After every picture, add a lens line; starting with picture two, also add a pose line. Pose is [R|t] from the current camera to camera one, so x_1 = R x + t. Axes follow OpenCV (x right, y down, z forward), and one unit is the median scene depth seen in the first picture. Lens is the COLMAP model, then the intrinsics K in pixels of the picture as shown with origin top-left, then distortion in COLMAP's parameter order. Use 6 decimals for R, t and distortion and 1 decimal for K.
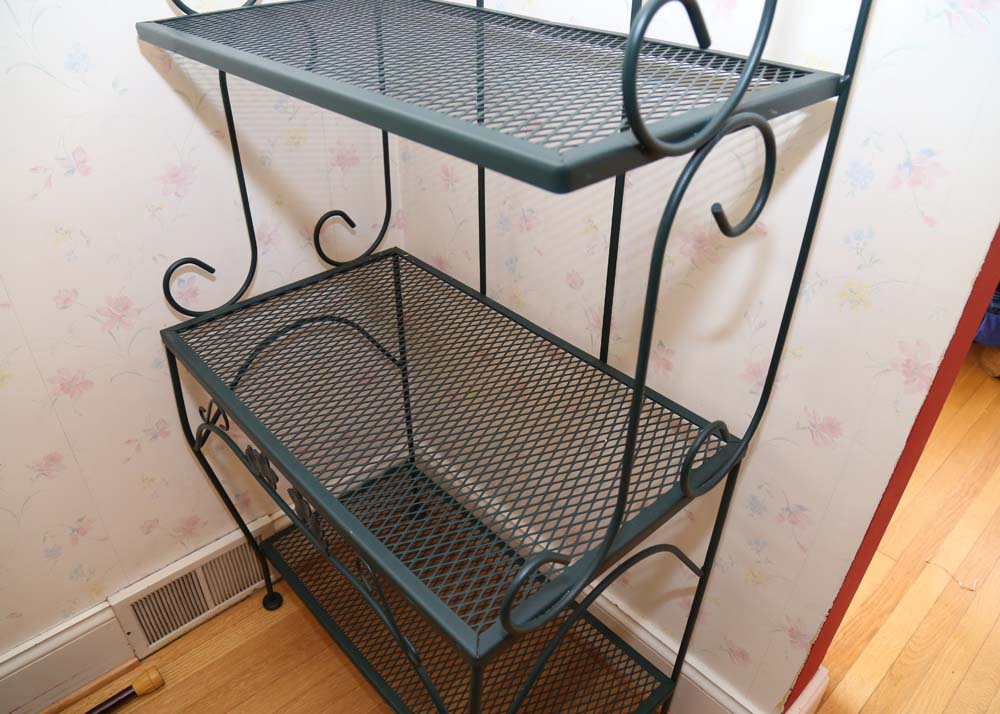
lens RADIAL K [[727.1, 0, 508.7], [0, 727.1, 357.7], [0, 0, 1]] dist [-0.125853, 0.065214]
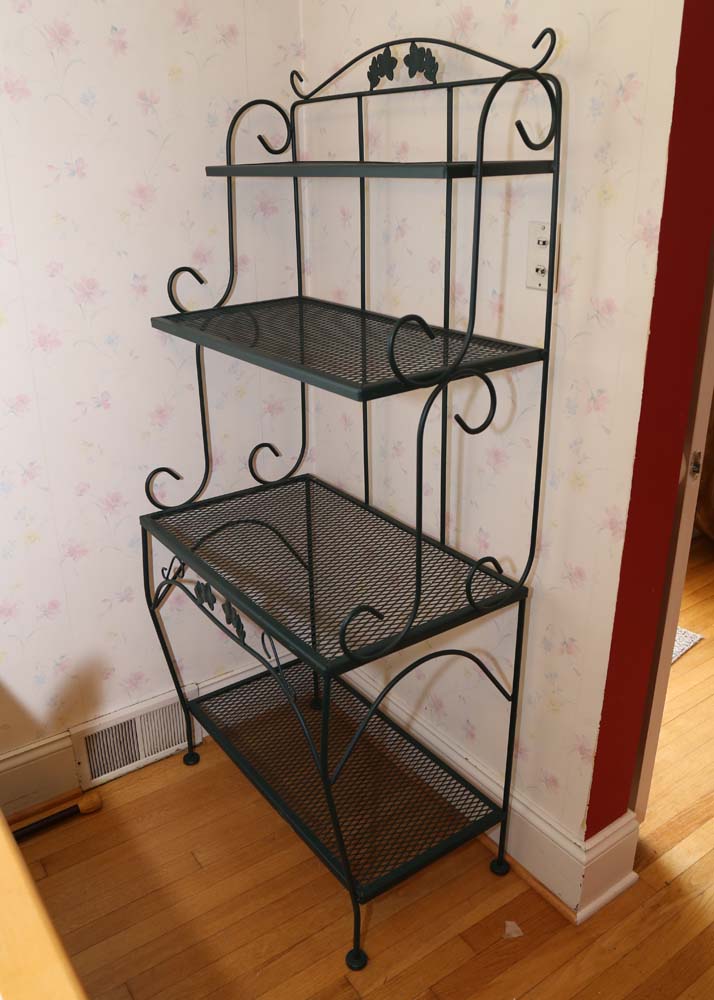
lens RADIAL K [[853.7, 0, 354.9], [0, 853.7, 484.3], [0, 0, 1]] dist [-0.098169, 0.073624]
pose [[0.991595, 0.020850, -0.127687, 0.155195], [-0.048164, 0.975482, -0.214744, 0.236648], [0.120079, 0.219089, 0.968288, -0.608120]]
